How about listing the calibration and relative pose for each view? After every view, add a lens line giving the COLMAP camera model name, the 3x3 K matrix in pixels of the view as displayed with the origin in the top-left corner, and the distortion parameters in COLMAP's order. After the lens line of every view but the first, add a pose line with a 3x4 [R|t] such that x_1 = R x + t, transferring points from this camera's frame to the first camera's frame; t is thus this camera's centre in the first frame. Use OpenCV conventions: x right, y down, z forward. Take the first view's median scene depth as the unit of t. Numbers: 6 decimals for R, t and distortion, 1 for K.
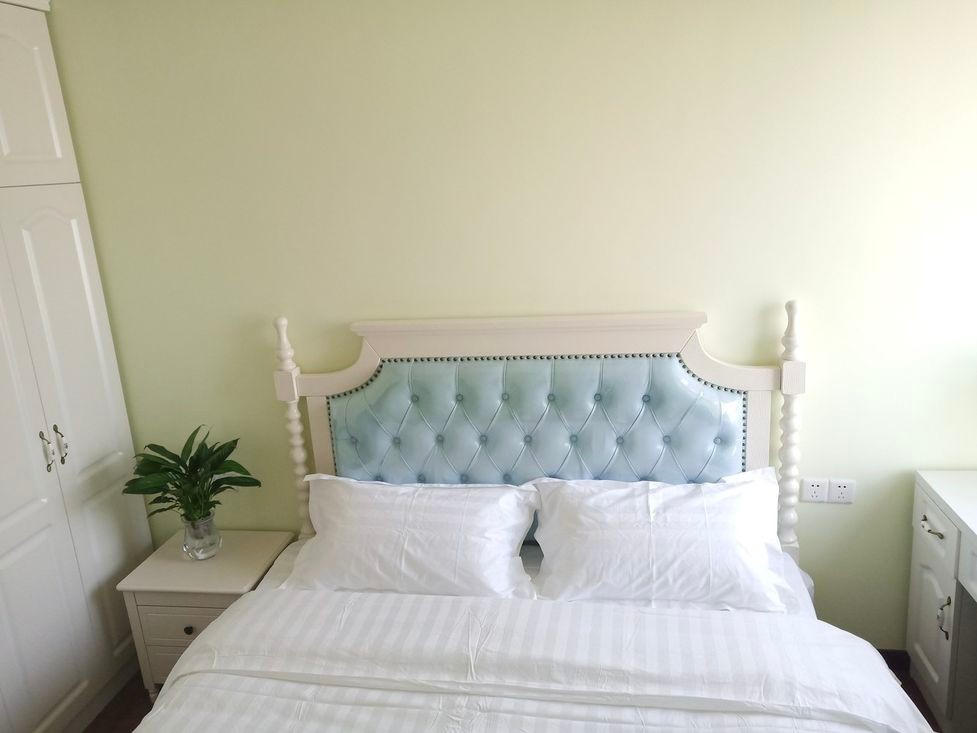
lens RADIAL K [[753.2, 0, 489.4], [0, 753.2, 364.4], [0, 0, 1]] dist [-0.010219, 0.039714]
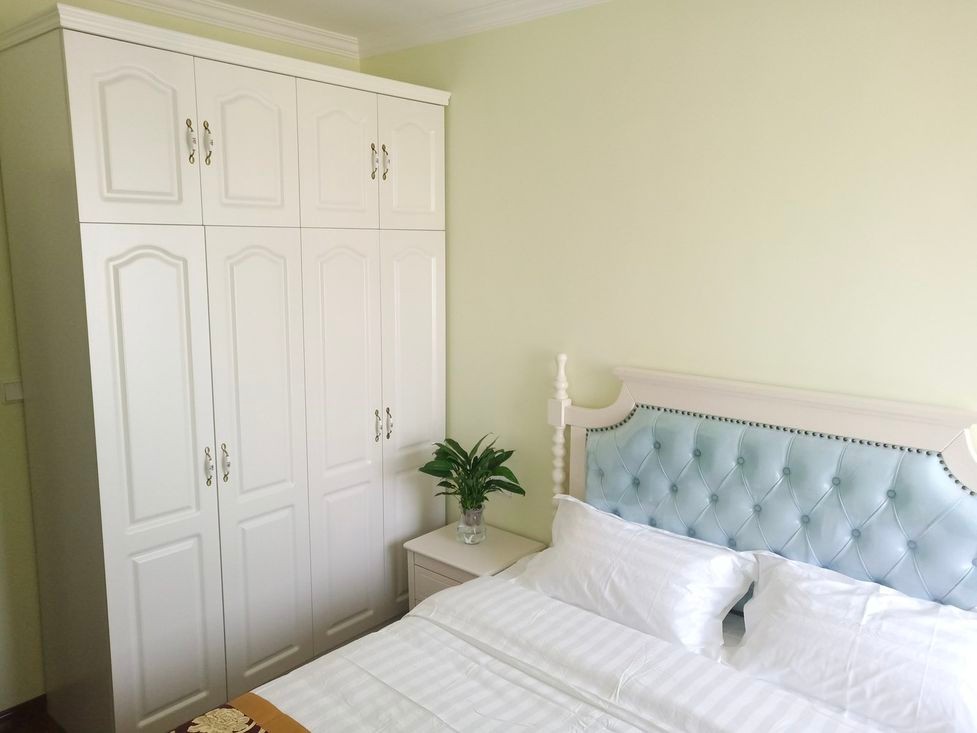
lens RADIAL K [[753.2, 0, 486.4], [0, 753.2, 364.2], [0, 0, 1]] dist [-0.010219, 0.039714]
pose [[0.845289, 0.149542, -0.512956, 0.235857], [-0.195231, 0.980097, -0.035990, 0.019387], [0.497364, 0.130567, 0.857660, -0.053210]]
